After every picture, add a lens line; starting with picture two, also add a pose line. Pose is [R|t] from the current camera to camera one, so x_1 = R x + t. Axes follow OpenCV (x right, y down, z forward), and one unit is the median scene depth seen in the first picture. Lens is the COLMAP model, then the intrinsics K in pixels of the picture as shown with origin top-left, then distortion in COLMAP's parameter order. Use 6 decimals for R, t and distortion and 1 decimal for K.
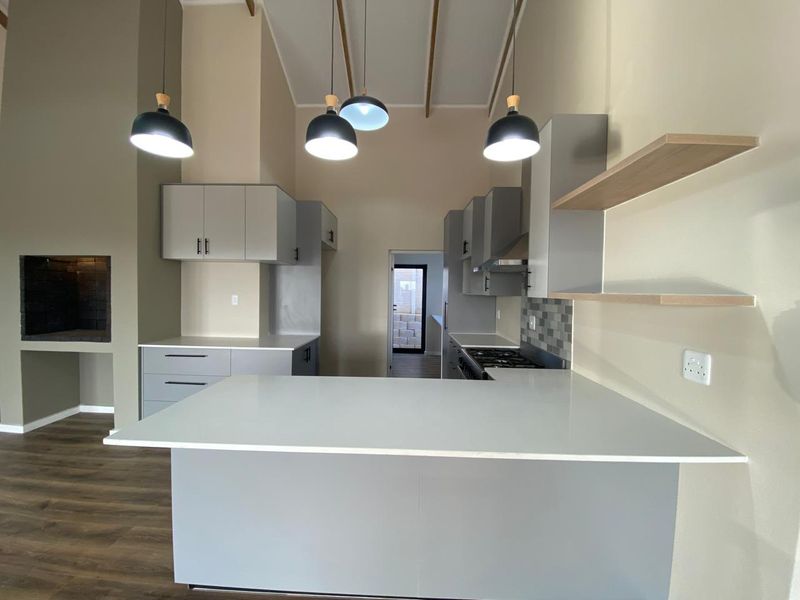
lens RADIAL K [[322.5, 0, 400.0], [0, 322.5, 300.0], [0, 0, 1]] dist [0.000953, -0.000288]
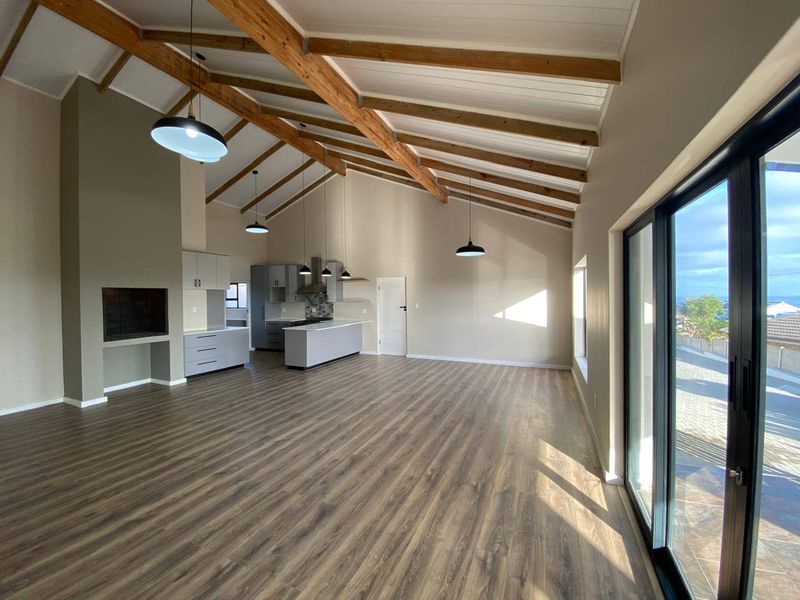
lens RADIAL K [[322.5, 0, 400.0], [0, 322.5, 300.0], [0, 0, 1]] dist [0.000953, -0.000288]
pose [[0.379348, -0.030624, 0.924747, -2.633718], [0.040251, 0.999052, 0.016573, -0.057781], [-0.924378, 0.030935, 0.380221, -1.197423]]
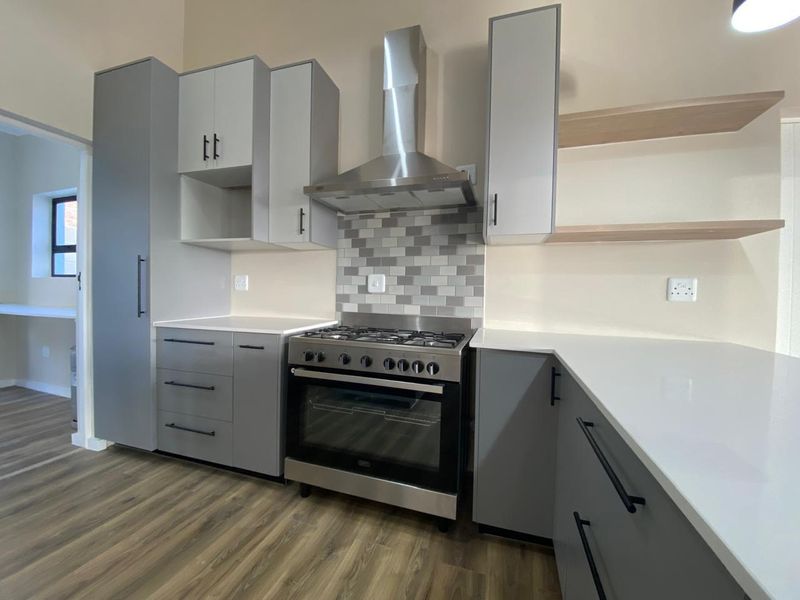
lens RADIAL K [[322.5, 0, 400.0], [0, 322.5, 300.0], [0, 0, 1]] dist [0.000953, -0.000288]
pose [[0.286400, -0.032417, 0.957562, -0.332057], [0.008010, 0.999474, 0.031440, 0.102335], [-0.958077, -0.001334, 0.286509, 0.883549]]
